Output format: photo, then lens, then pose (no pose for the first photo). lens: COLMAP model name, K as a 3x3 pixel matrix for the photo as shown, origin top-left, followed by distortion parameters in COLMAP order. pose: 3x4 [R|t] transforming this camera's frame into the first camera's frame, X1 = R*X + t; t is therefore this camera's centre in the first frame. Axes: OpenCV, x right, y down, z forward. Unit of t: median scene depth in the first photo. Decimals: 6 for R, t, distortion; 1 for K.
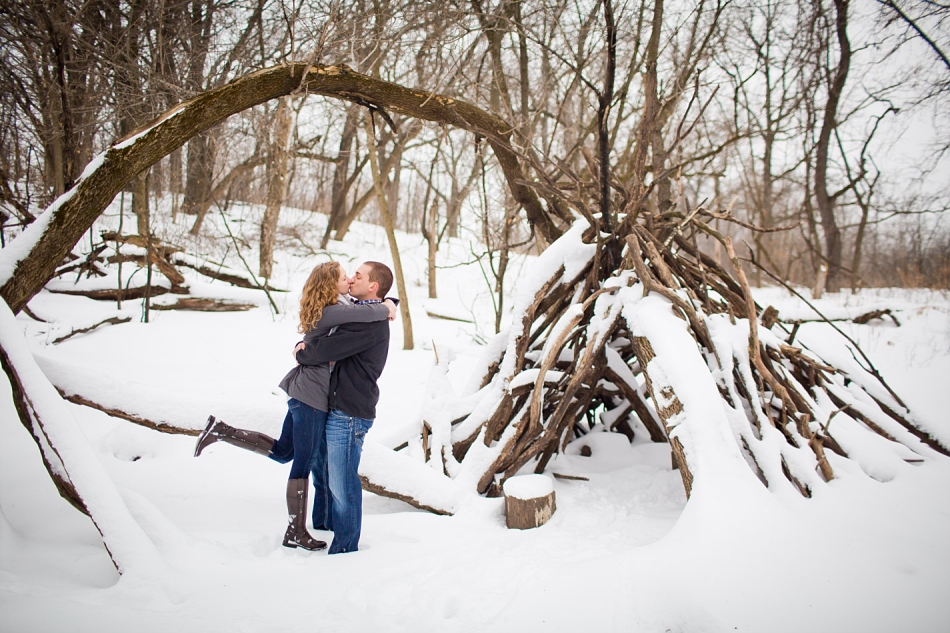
lens RADIAL K [[907.7, 0, 478.8], [0, 907.7, 311.6], [0, 0, 1]] dist [-0.105029, 0.163312]
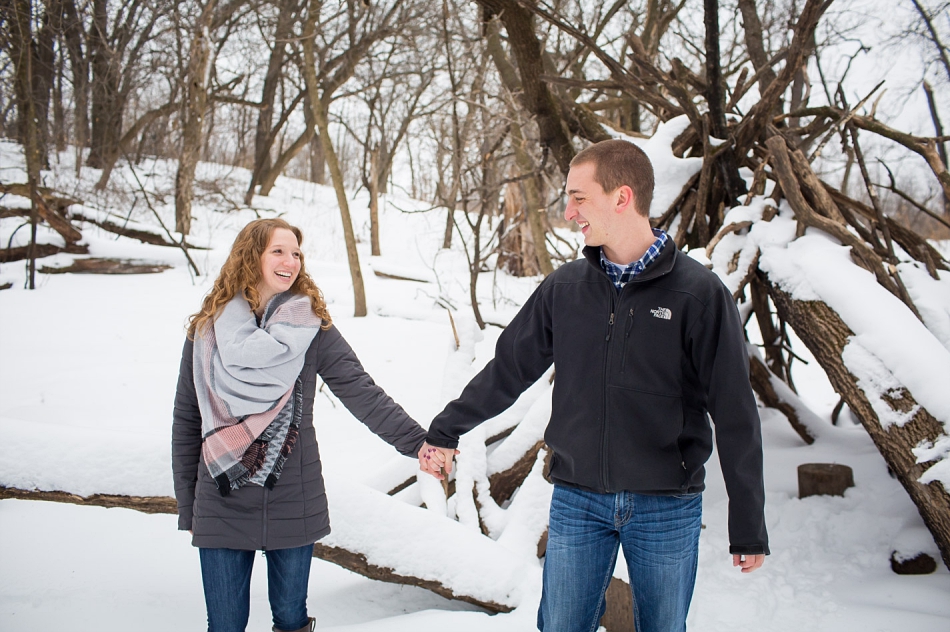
lens RADIAL K [[907.7, 0, 478.8], [0, 907.7, 311.1], [0, 0, 1]] dist [-0.105029, 0.163312]
pose [[0.996484, -0.017574, 0.081915, -0.029725], [0.013971, 0.998918, 0.044357, 0.001529], [-0.082606, -0.043056, 0.995652, 0.135344]]
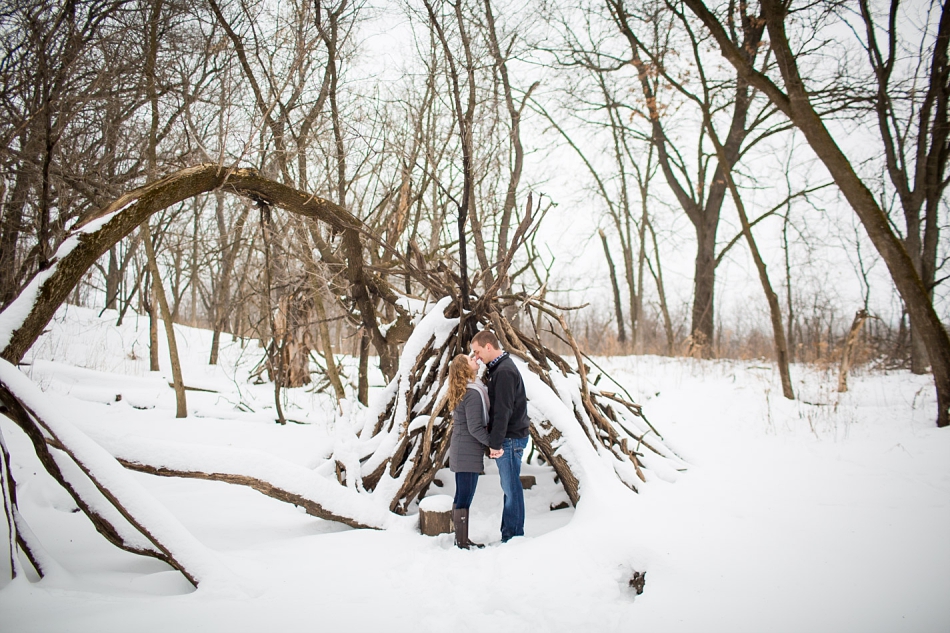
lens RADIAL K [[907.7, 0, 478.8], [0, 907.7, 311.6], [0, 0, 1]] dist [-0.105029, 0.163312]
pose [[0.923843, 0.007890, 0.382691, -0.125052], [0.023090, 0.996818, -0.076292, 0.005644], [-0.382075, 0.079318, 0.920721, -0.078264]]
